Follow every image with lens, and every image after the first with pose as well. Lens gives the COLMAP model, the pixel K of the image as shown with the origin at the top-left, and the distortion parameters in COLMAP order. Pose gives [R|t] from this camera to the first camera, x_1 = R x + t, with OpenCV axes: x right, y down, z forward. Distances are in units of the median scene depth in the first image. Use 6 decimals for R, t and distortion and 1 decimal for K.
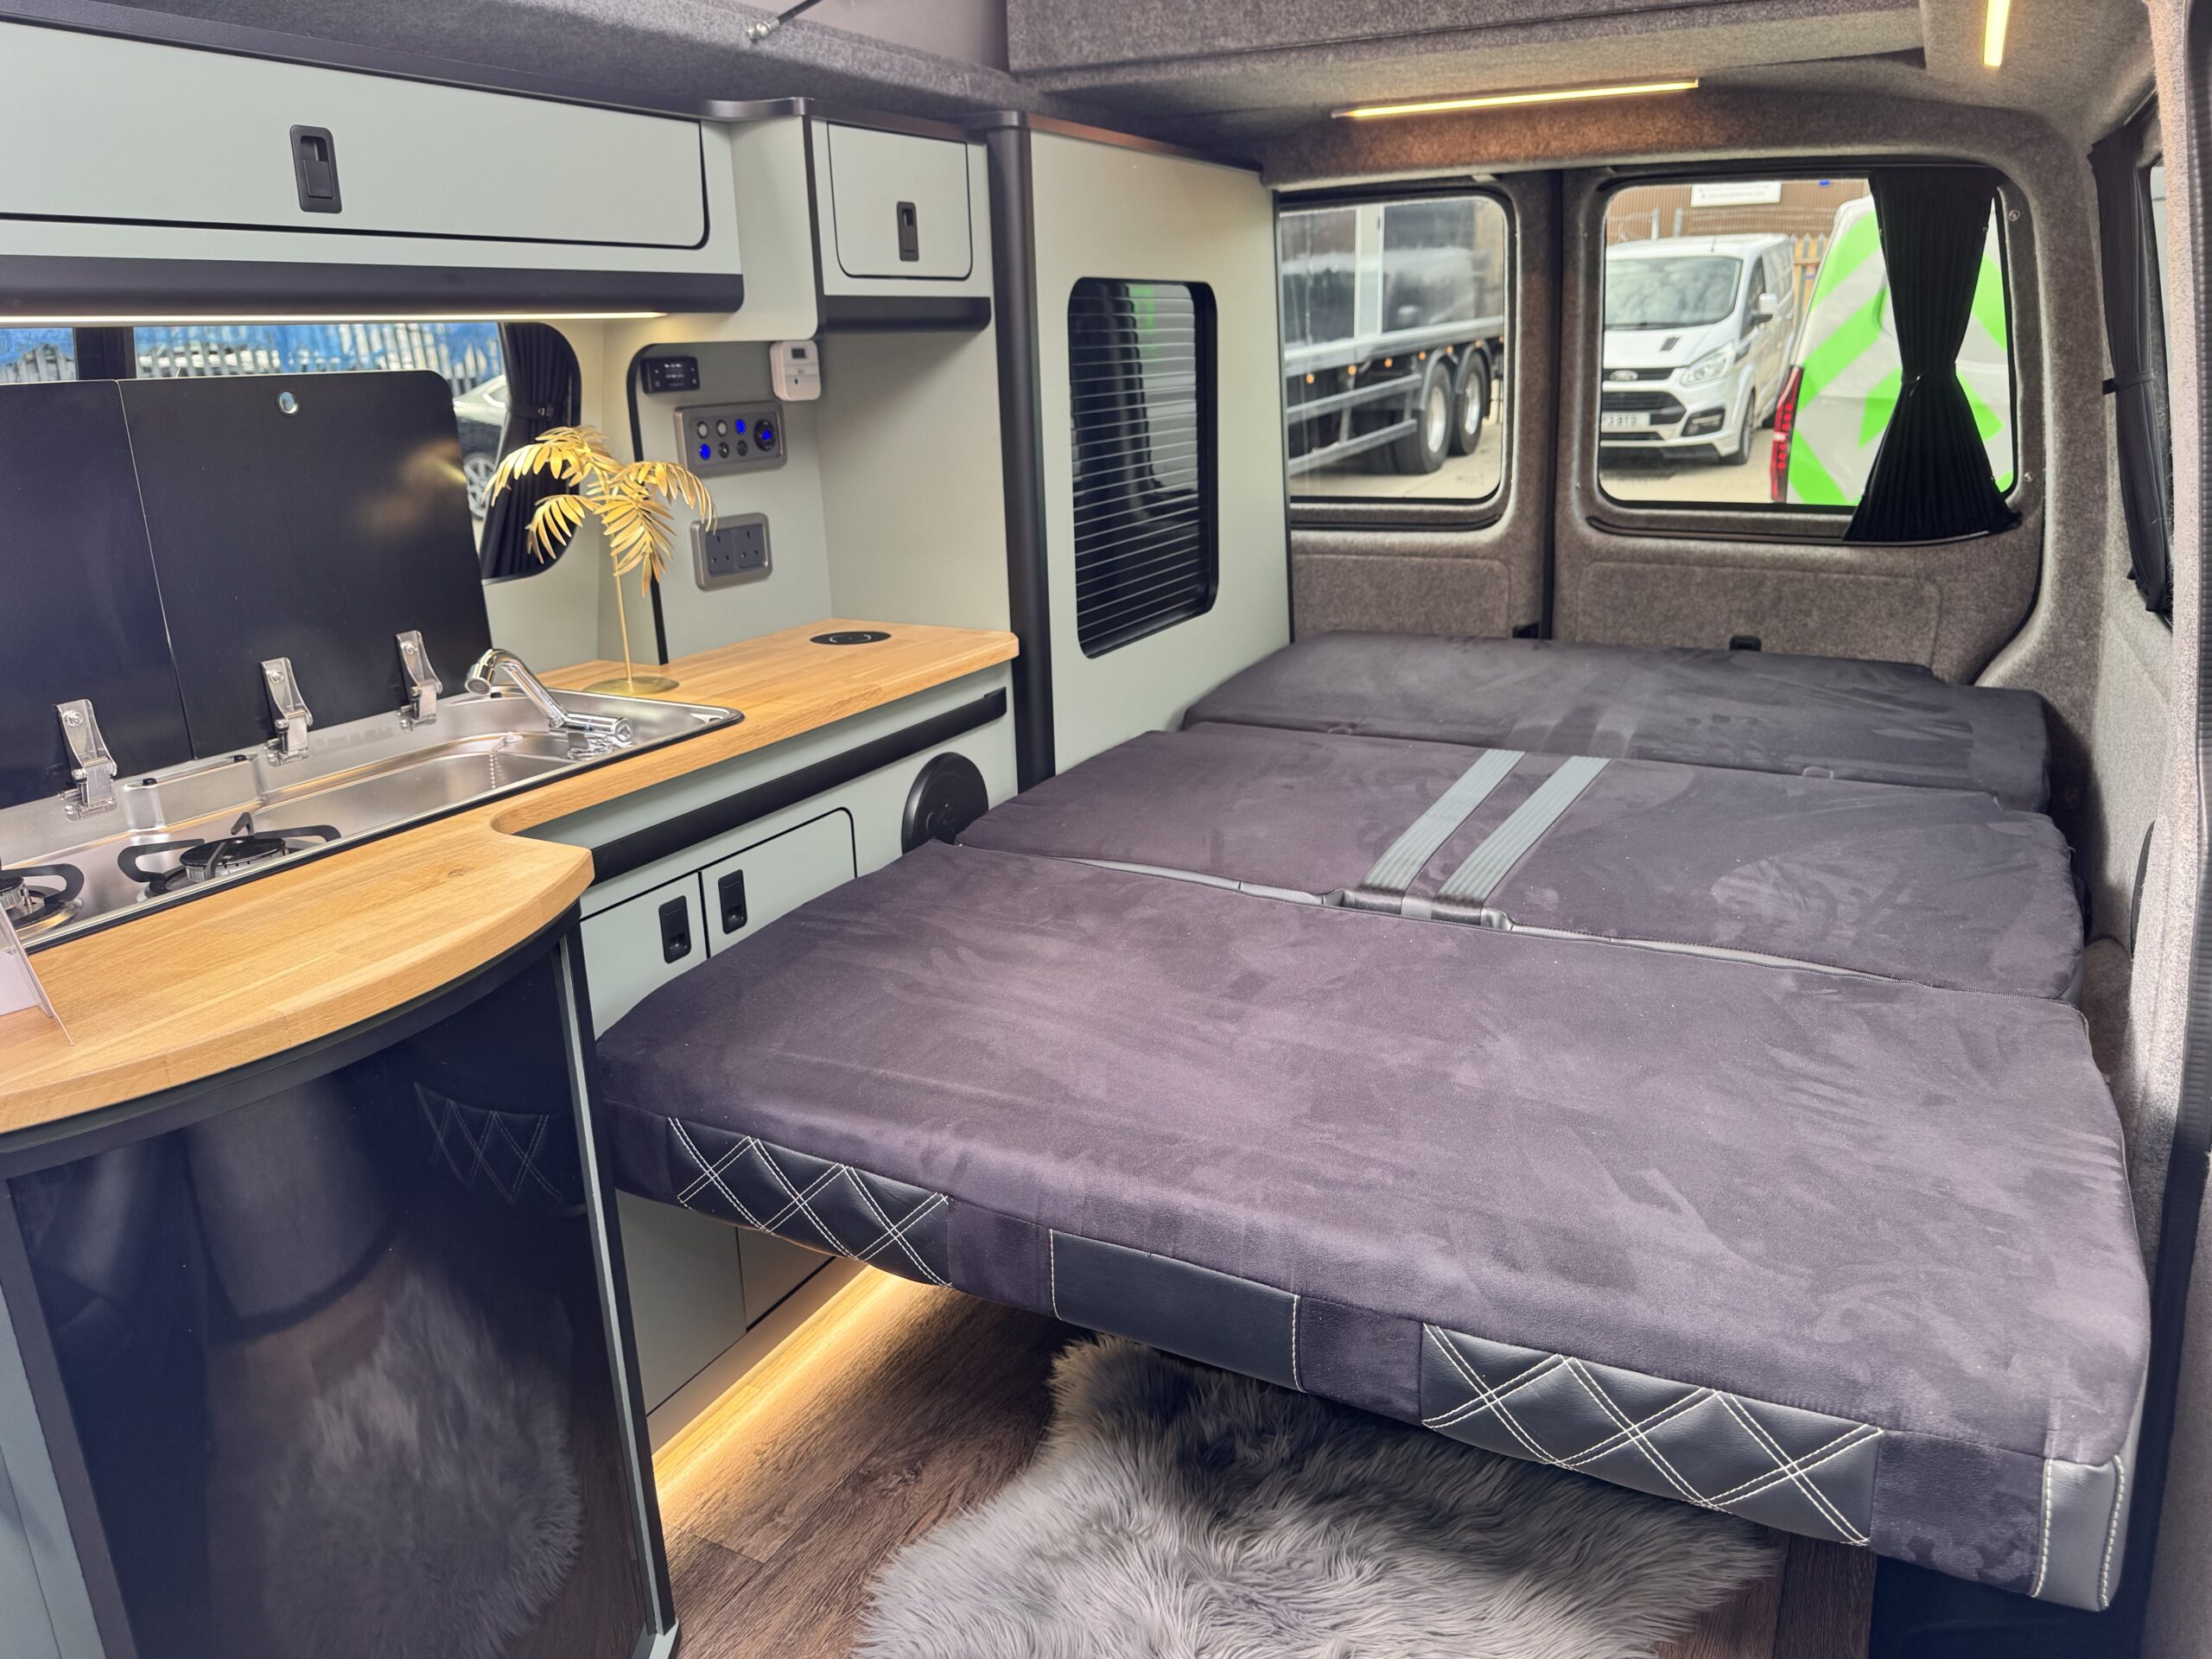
lens RADIAL K [[1562.1, 0, 1081.9], [0, 1562.1, 842.8], [0, 0, 1]] dist [0.070688, -0.116899]
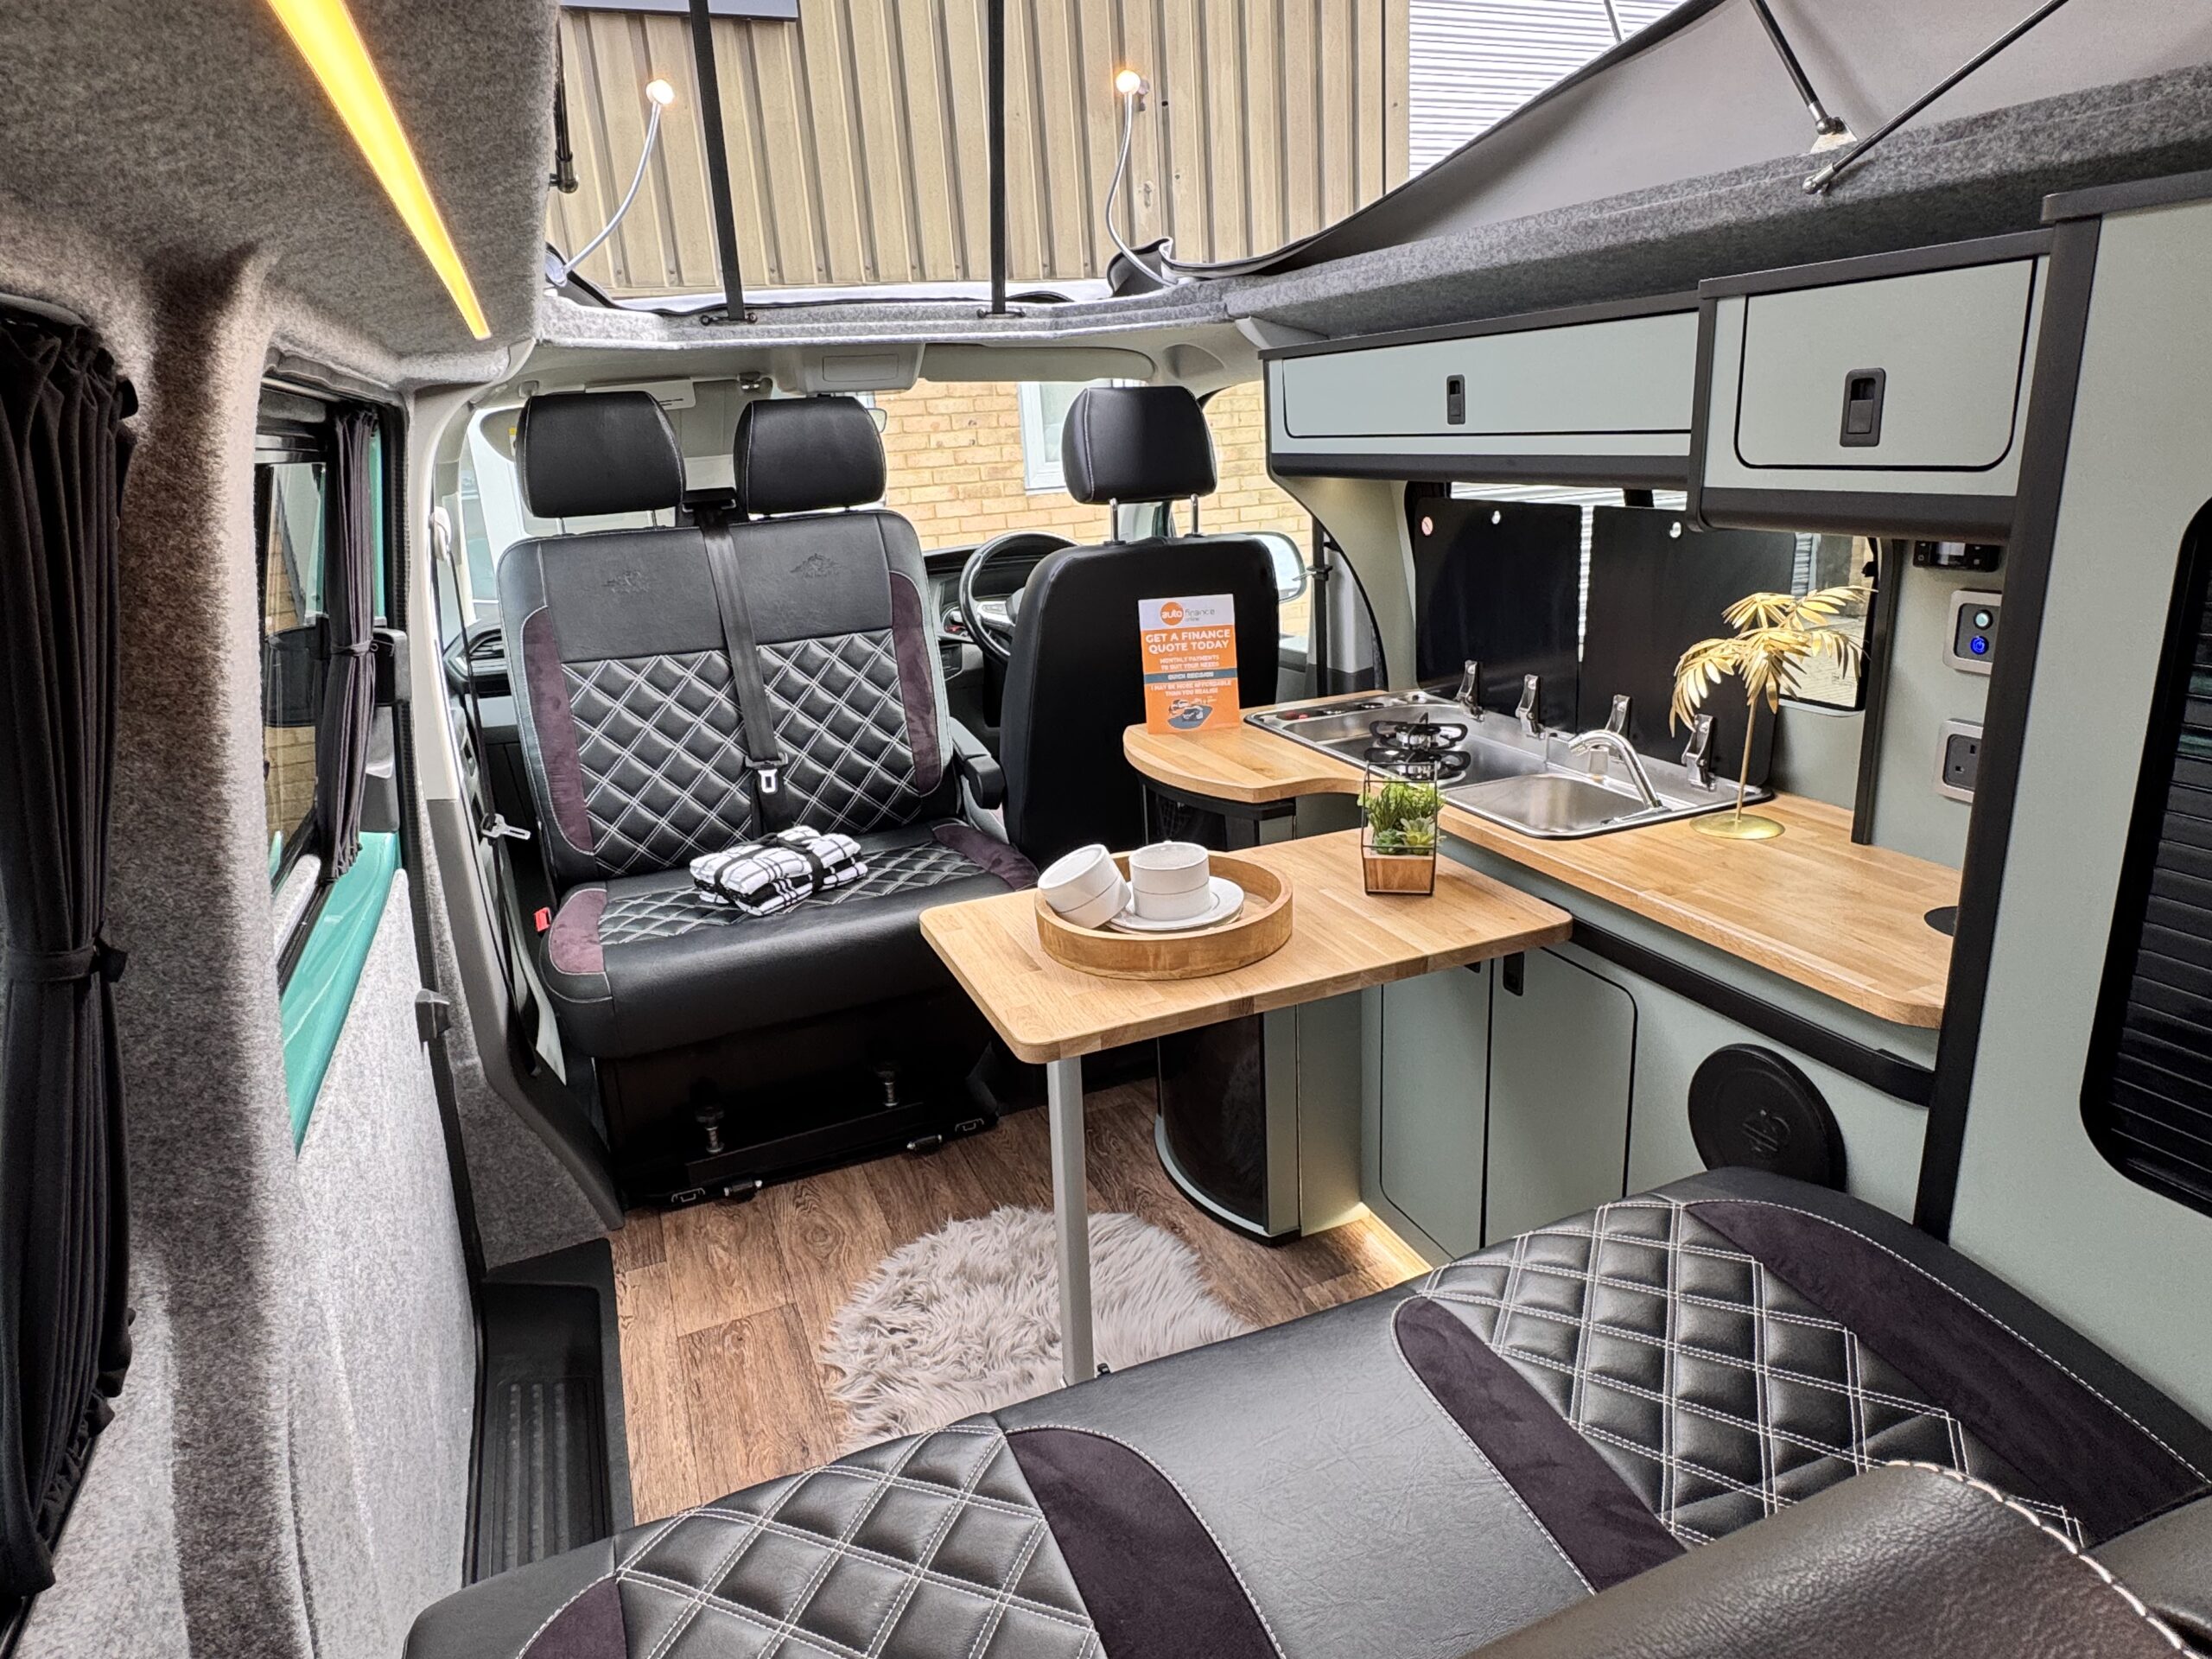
lens RADIAL K [[1334.8, 0, 1111.9], [0, 1334.8, 799.1], [0, 0, 1]] dist [-0.002737, -0.000952]
pose [[-0.637132, 0.273059, -0.720765, 0.613595], [-0.164008, 0.865694, 0.472943, -0.465016], [0.753103, 0.419539, -0.506777, 1.126790]]
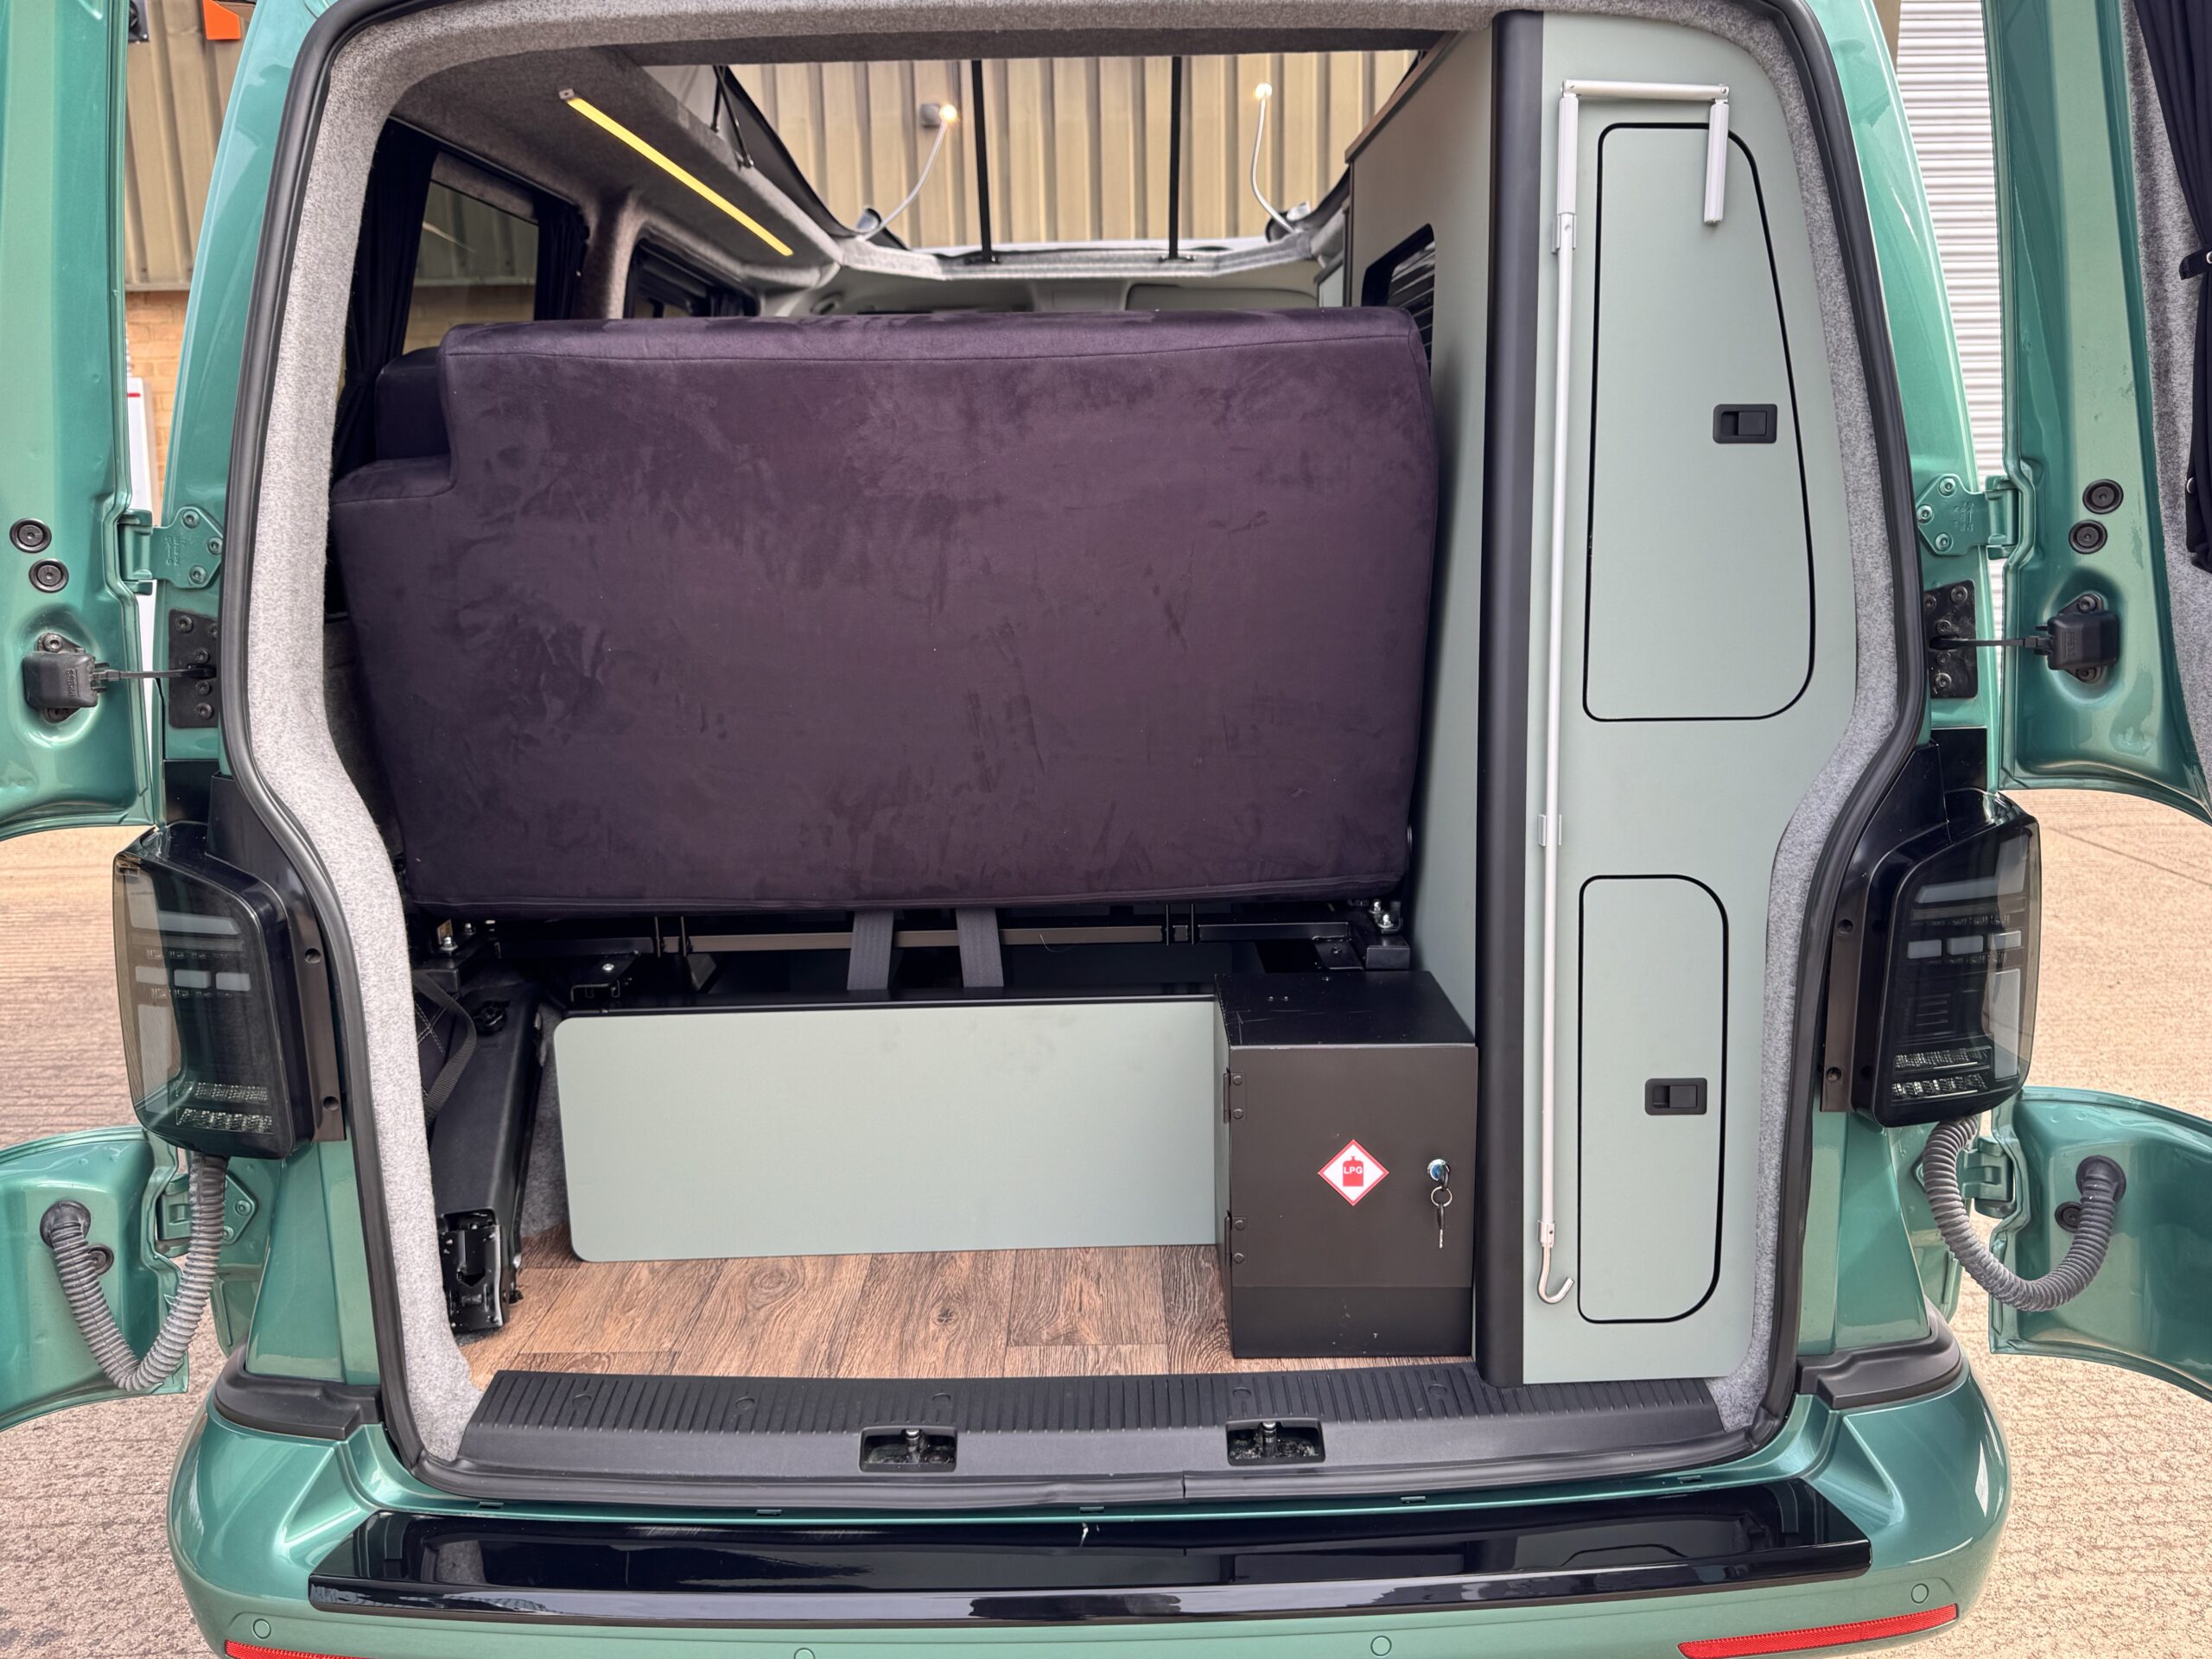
lens RADIAL K [[1676.3, 0, 1084.9], [0, 1676.3, 865.1], [0, 0, 1]] dist [0.039390, -0.054590]
pose [[-0.875289, 0.147639, -0.460512, 0.891578], [-0.107763, 0.868770, 0.483349, -0.621907], [0.471440, 0.472696, -0.744515, 2.255433]]
